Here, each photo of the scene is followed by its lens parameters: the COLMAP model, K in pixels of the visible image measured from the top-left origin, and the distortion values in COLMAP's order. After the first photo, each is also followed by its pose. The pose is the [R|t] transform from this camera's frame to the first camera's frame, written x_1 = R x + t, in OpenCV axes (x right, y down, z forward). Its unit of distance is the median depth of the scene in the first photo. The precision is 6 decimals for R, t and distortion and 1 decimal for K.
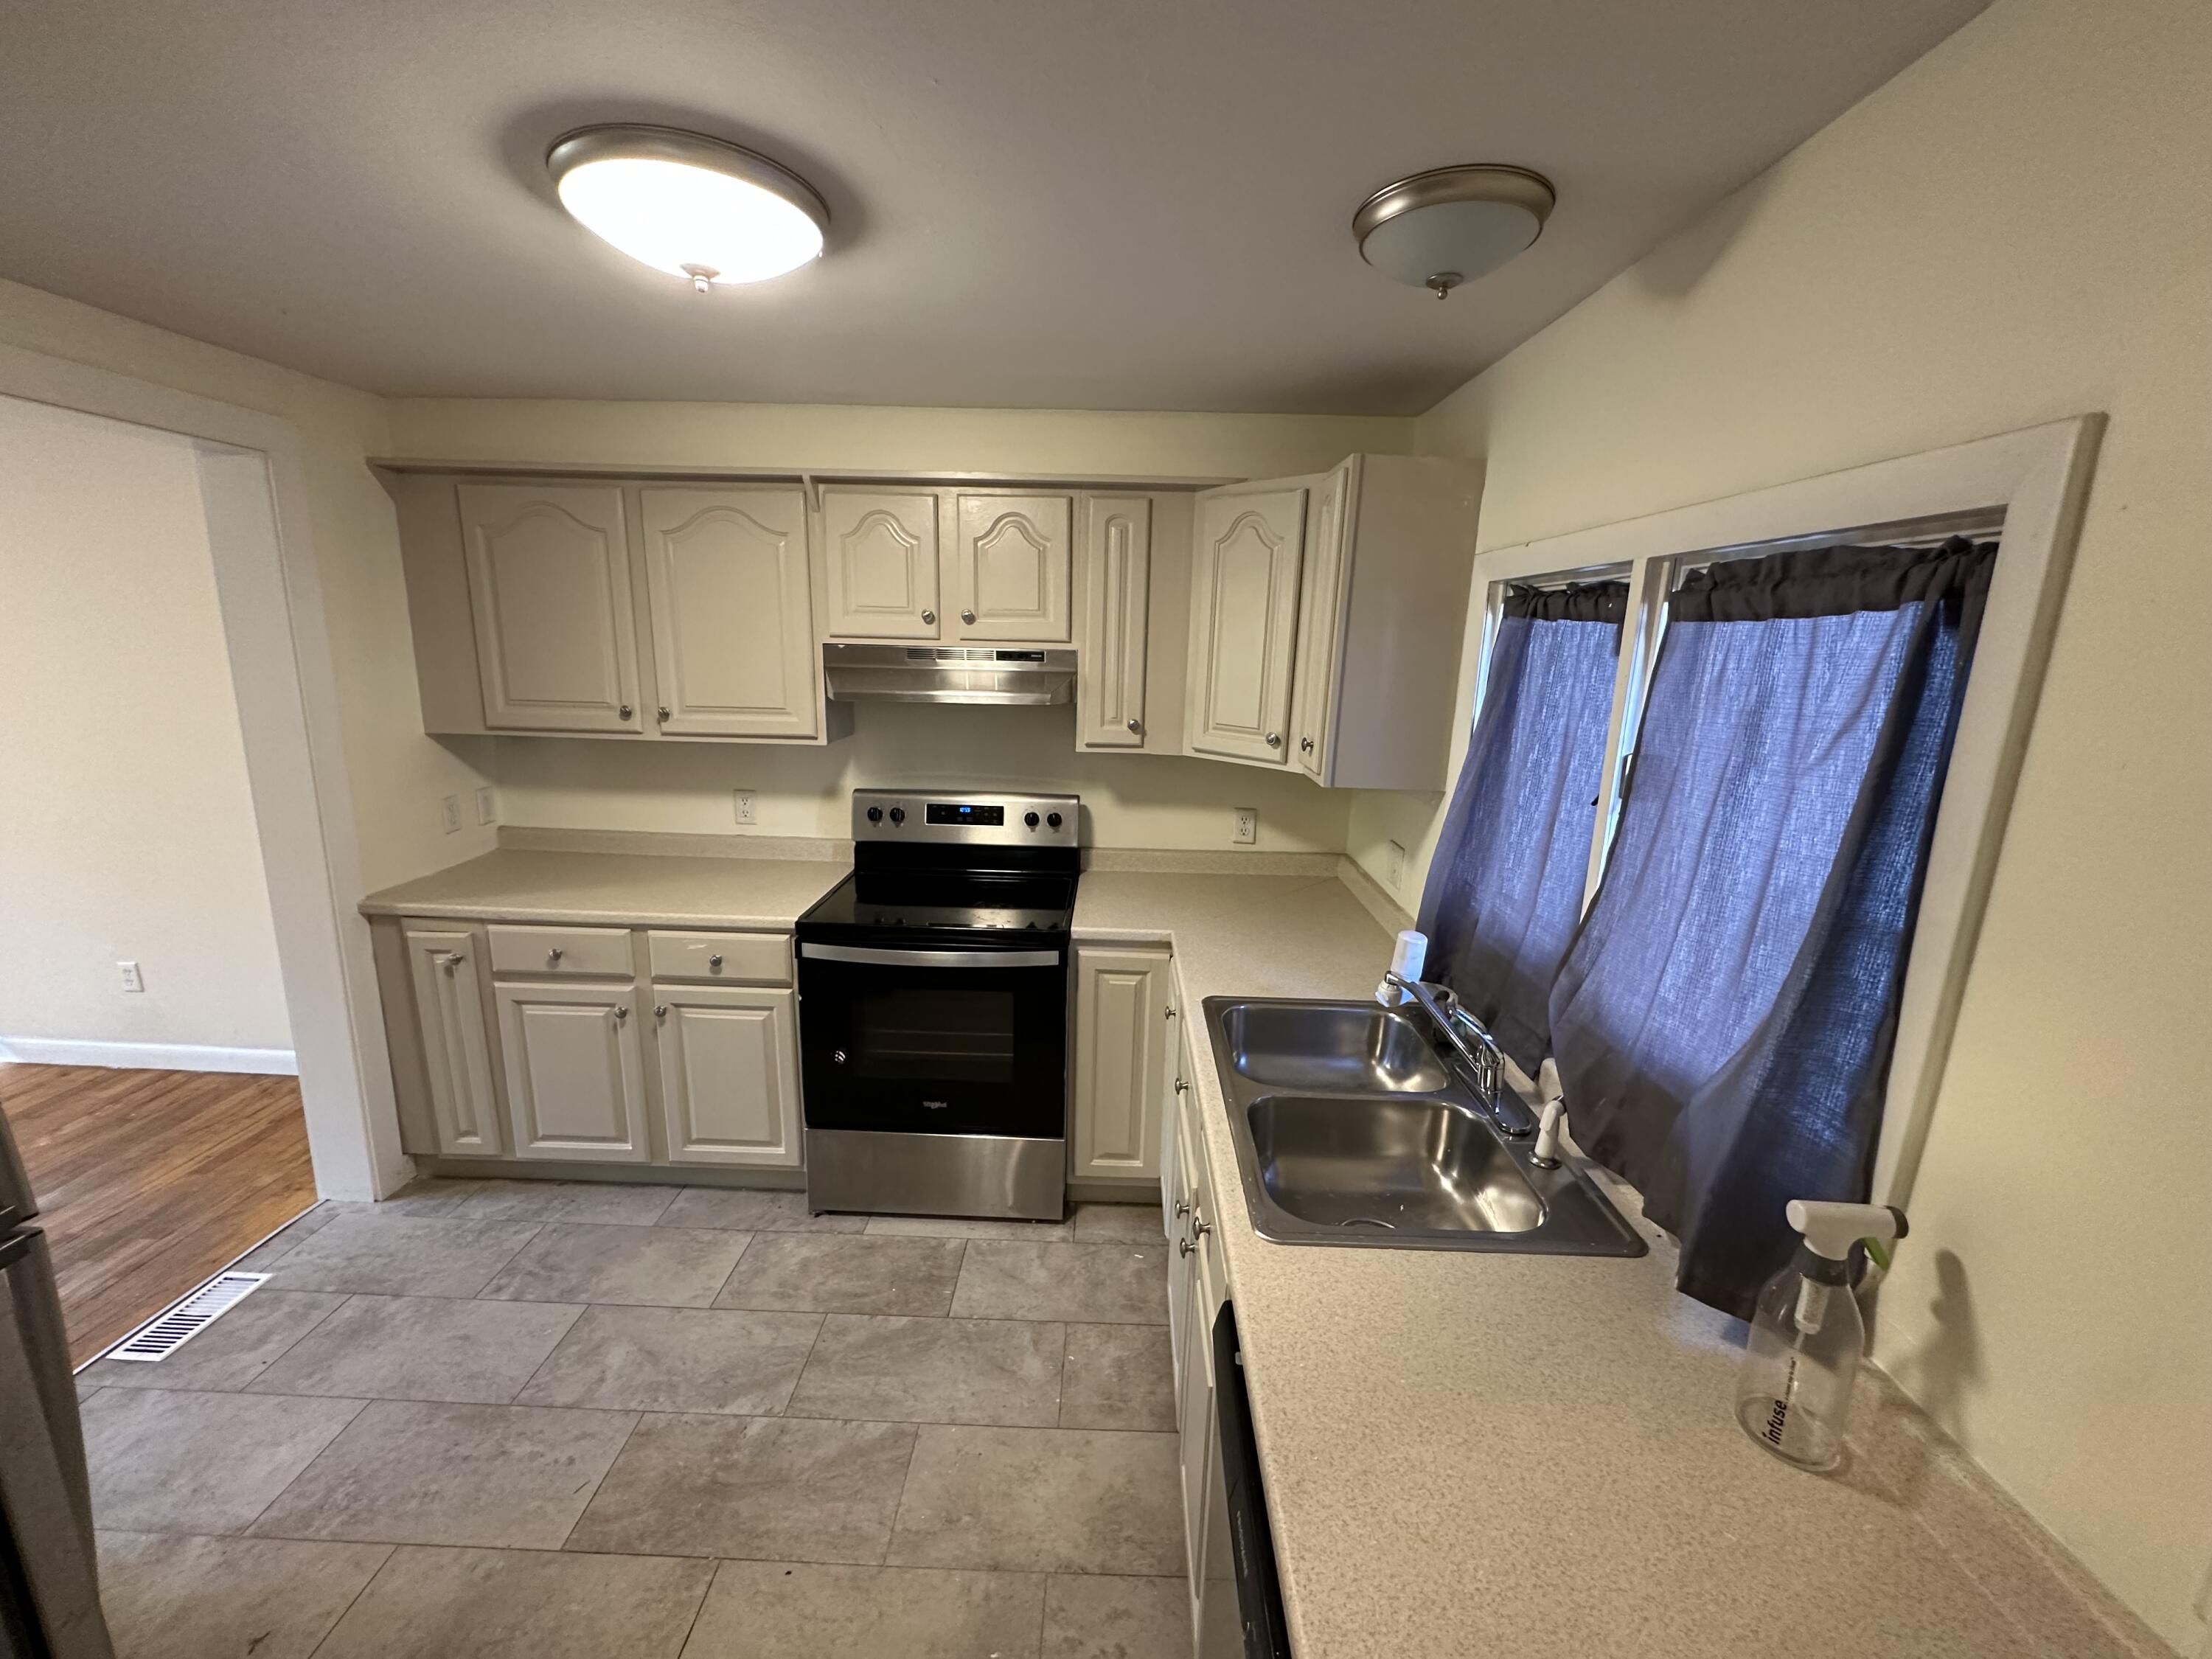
lens RADIAL K [[885.2, 0, 1100.7], [0, 885.2, 829.5], [0, 0, 1]] dist [0.002966, 0.000083]
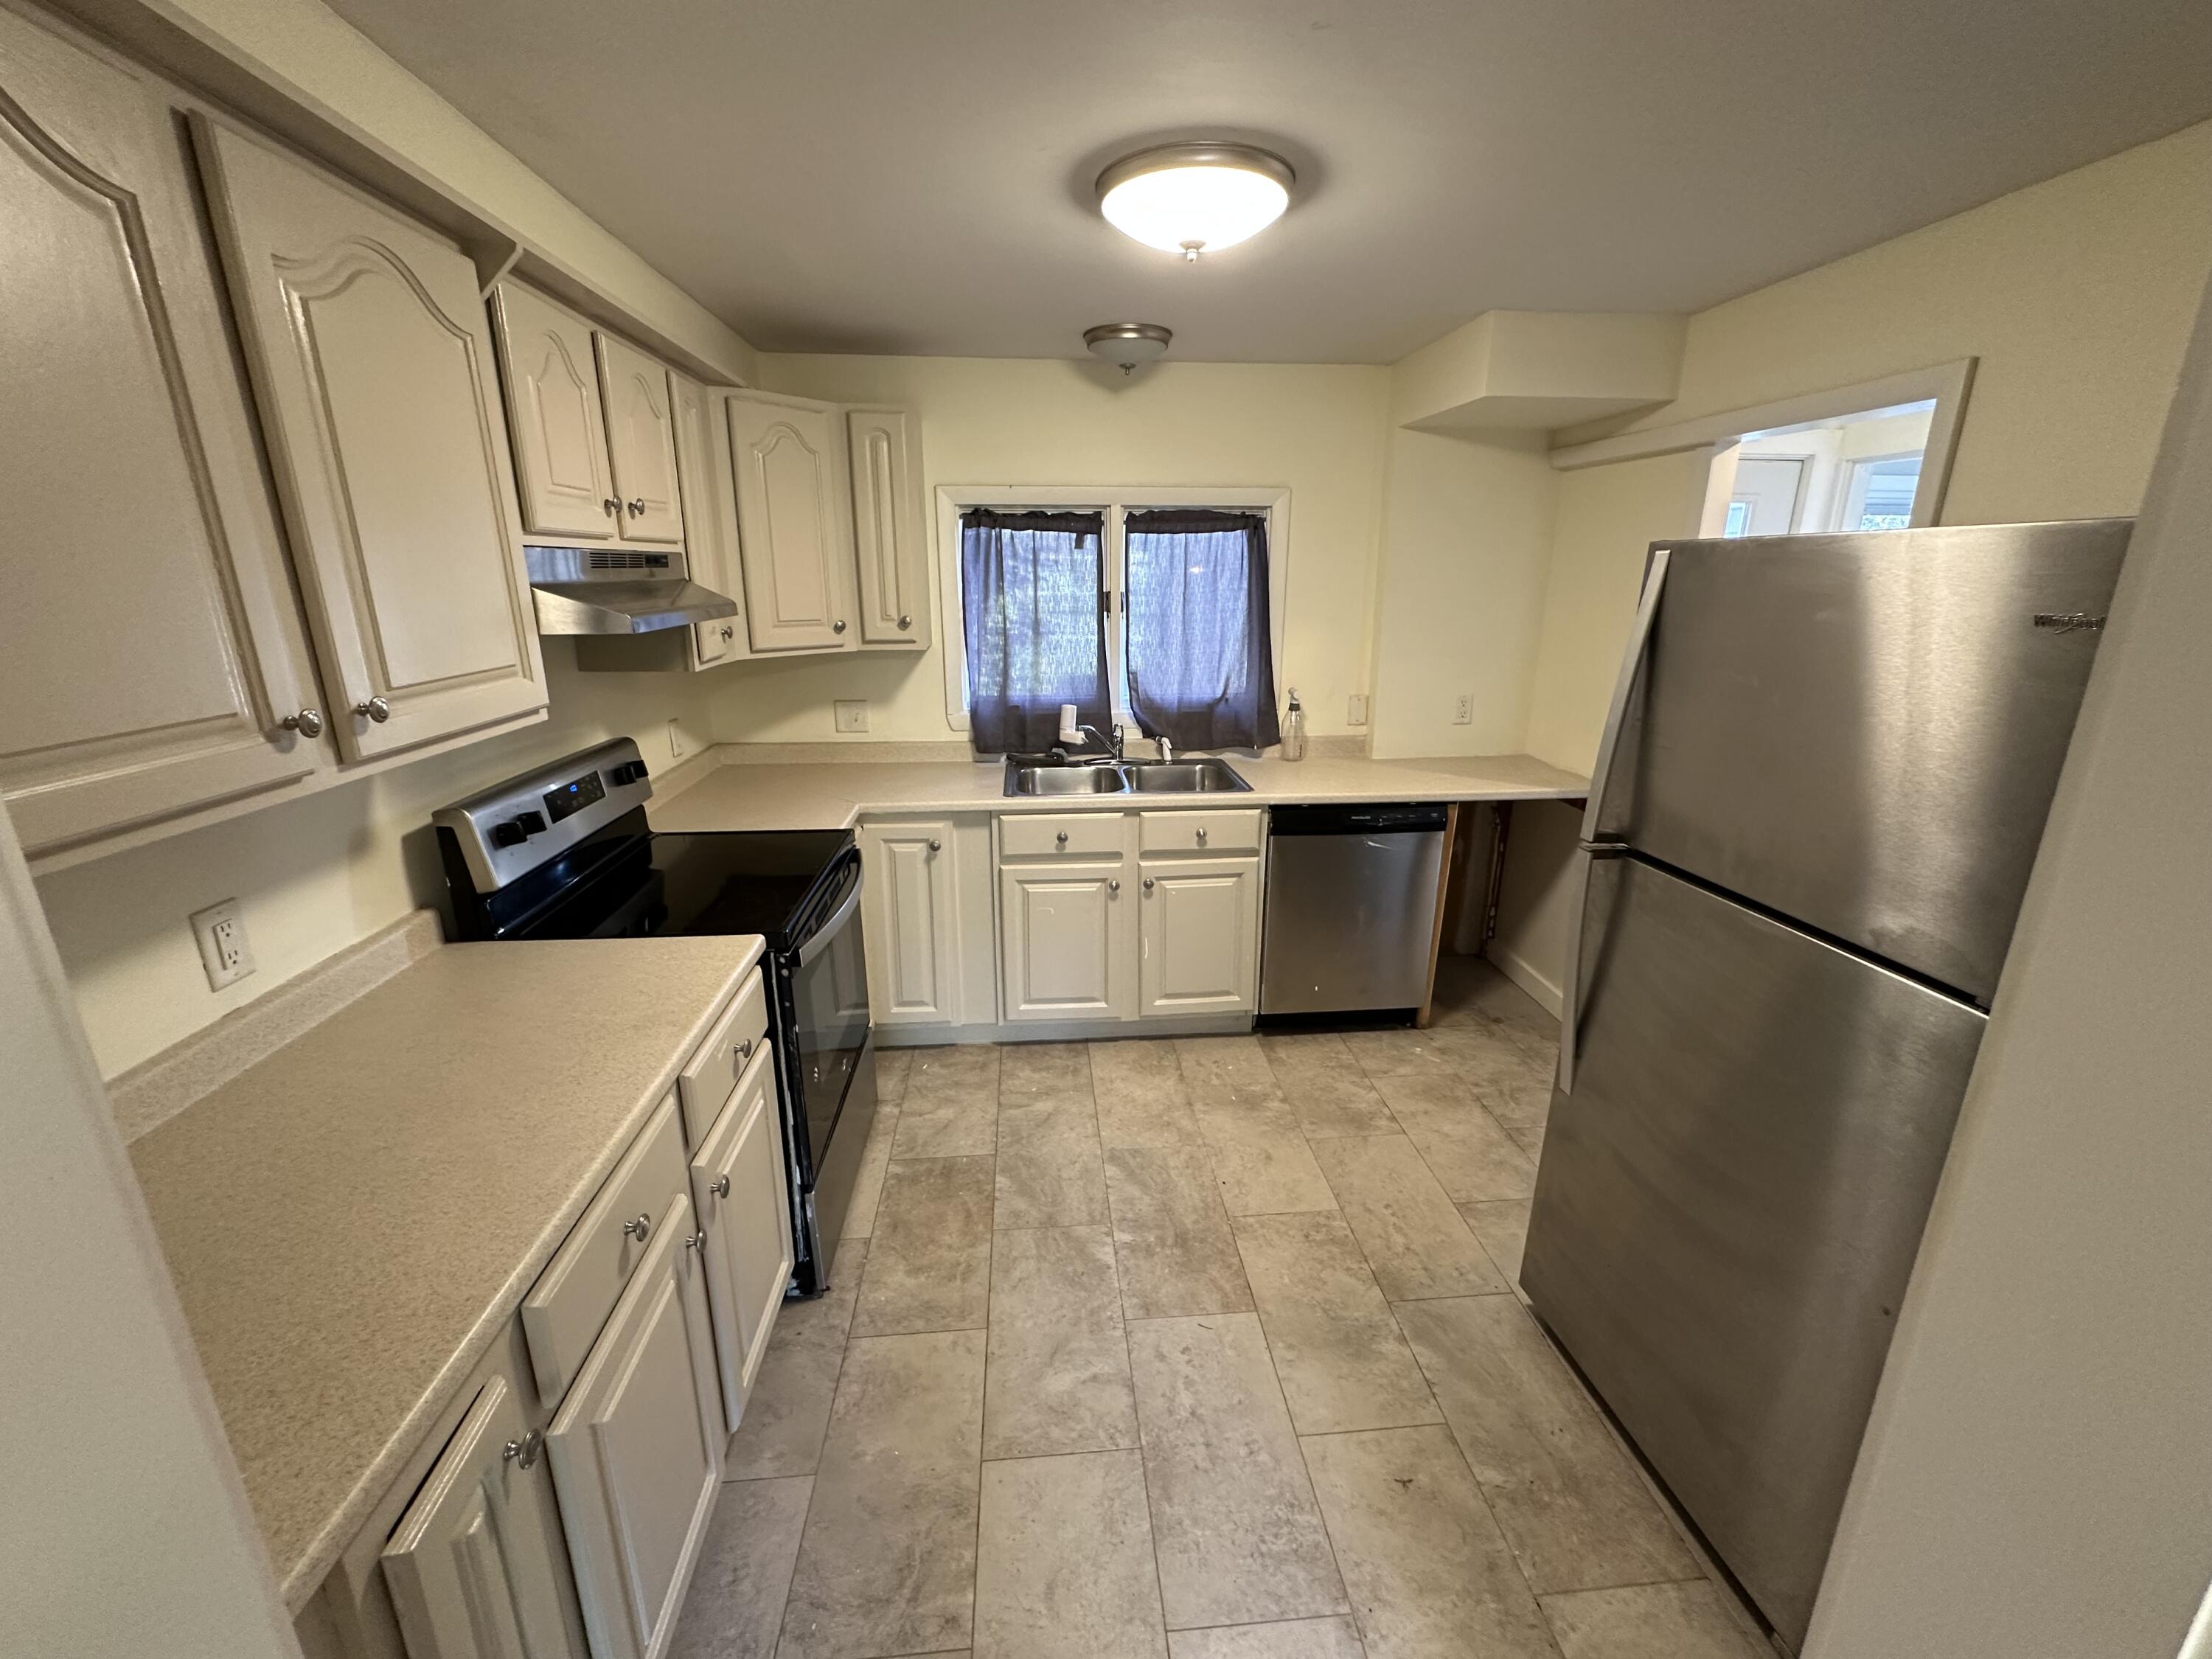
lens RADIAL K [[885.2, 0, 1100.7], [0, 885.2, 829.5], [0, 0, 1]] dist [0.002966, 0.000083]
pose [[-0.108689, -0.302270, 0.947006, -1.295560], [0.212977, 0.923448, 0.319194, -0.189592], [-0.970993, 0.236383, -0.035993, 0.927121]]
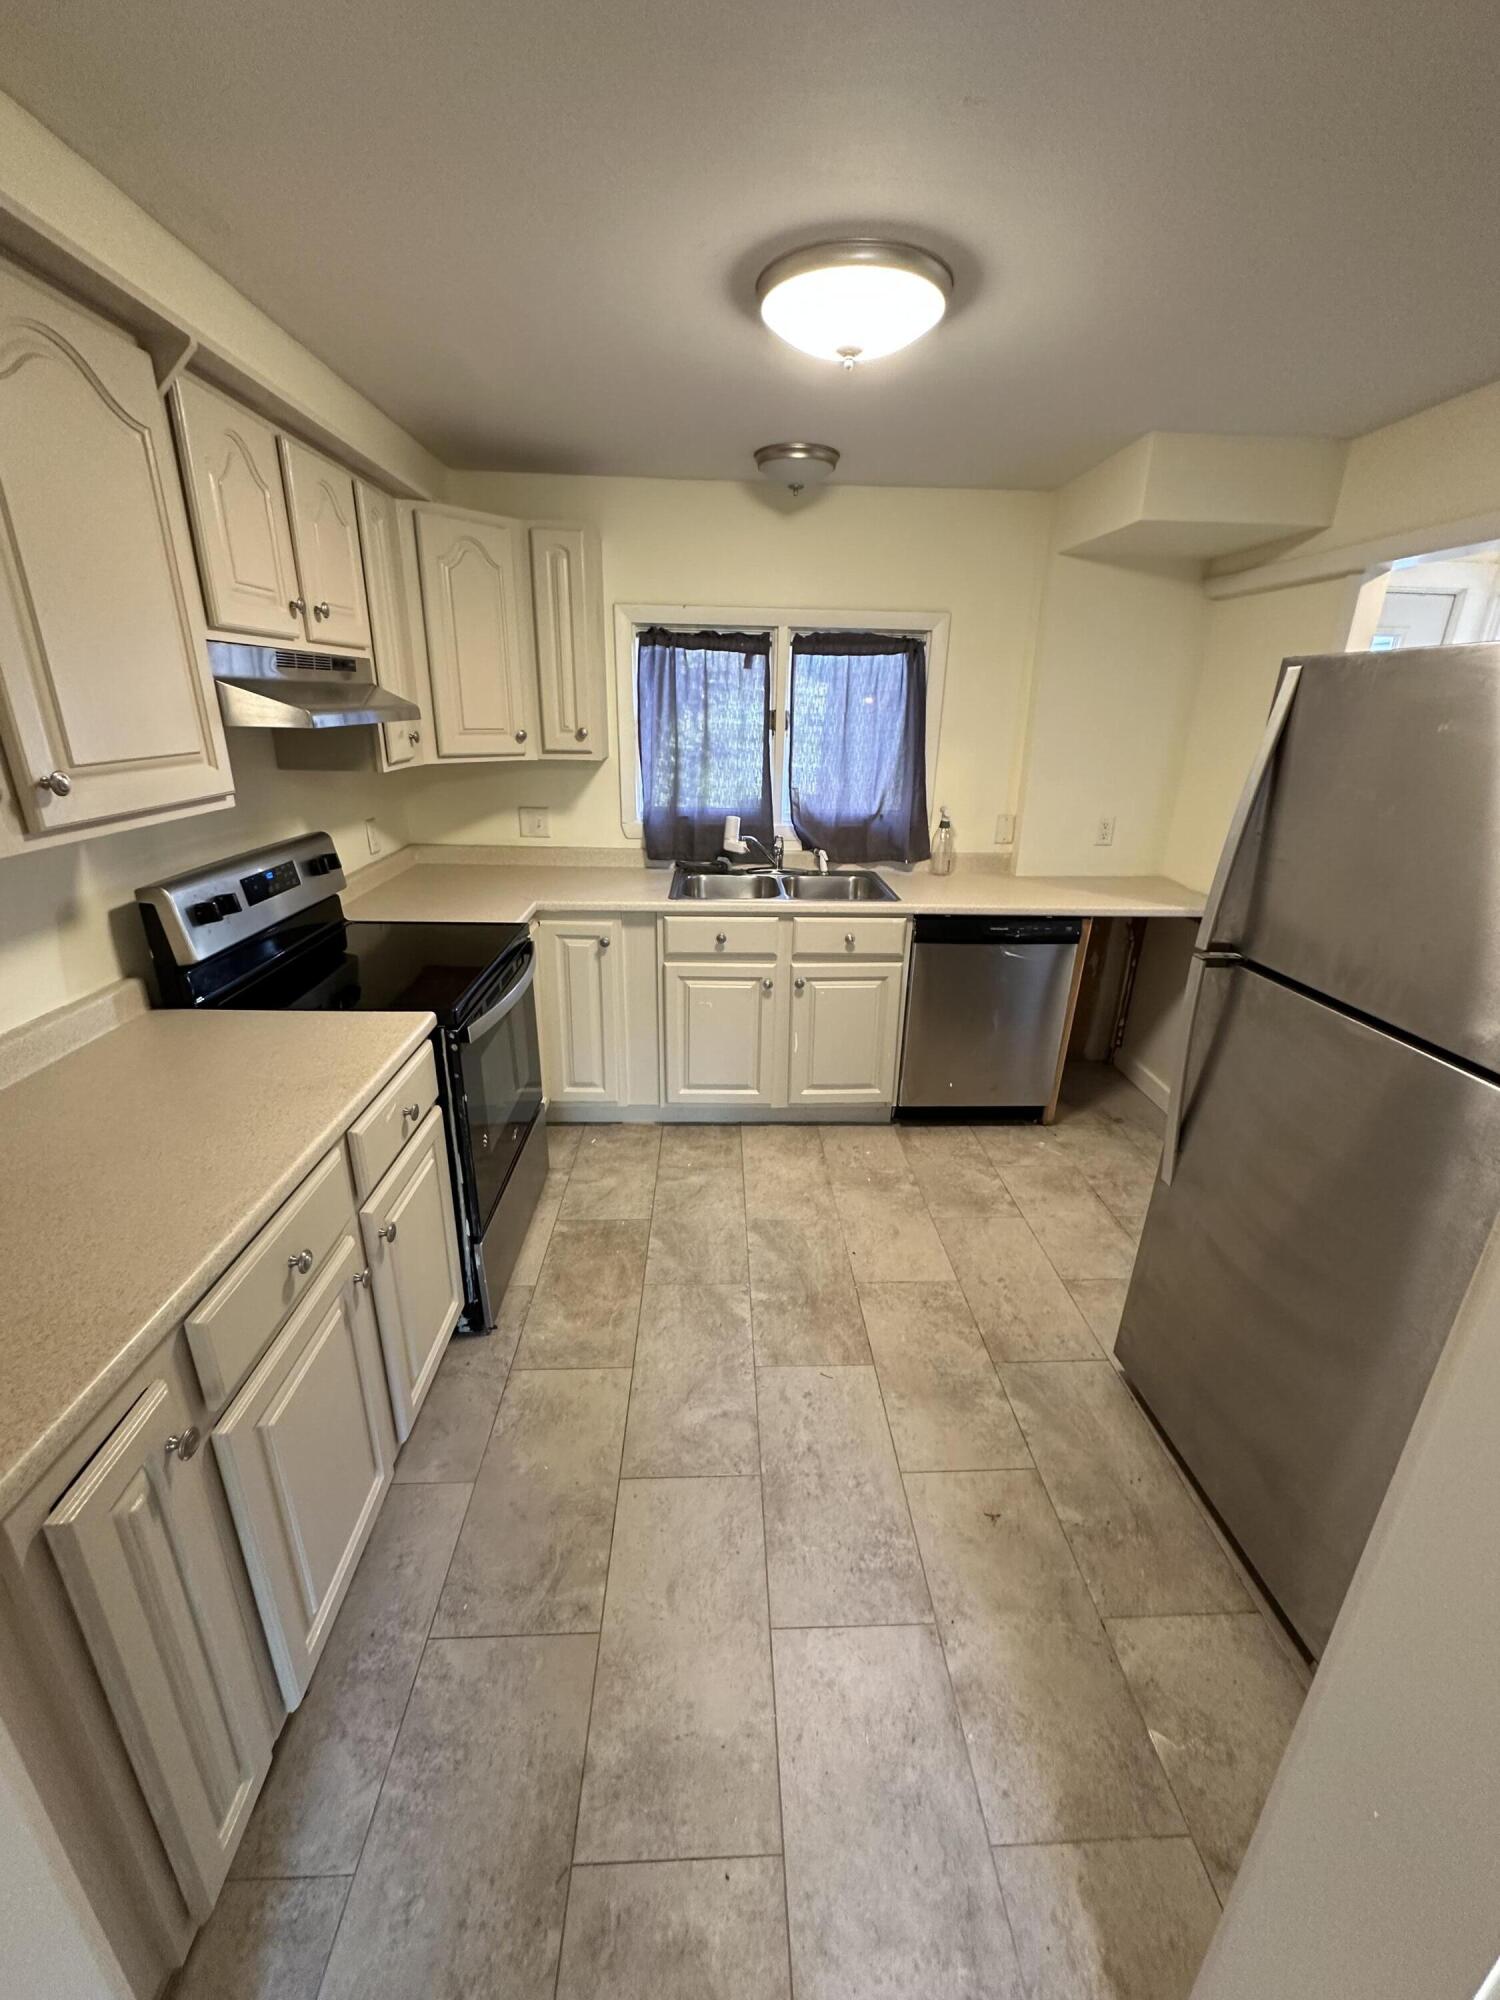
lens RADIAL K [[800.4, 0, 750.0], [0, 800.4, 1000.0], [0, 0, 1]] dist [0.002966, 0.000083]
pose [[-0.066282, -0.372883, 0.925508, -1.285001], [0.194799, 0.904864, 0.378516, -0.159038], [-0.978601, 0.205377, 0.012661, 0.893398]]
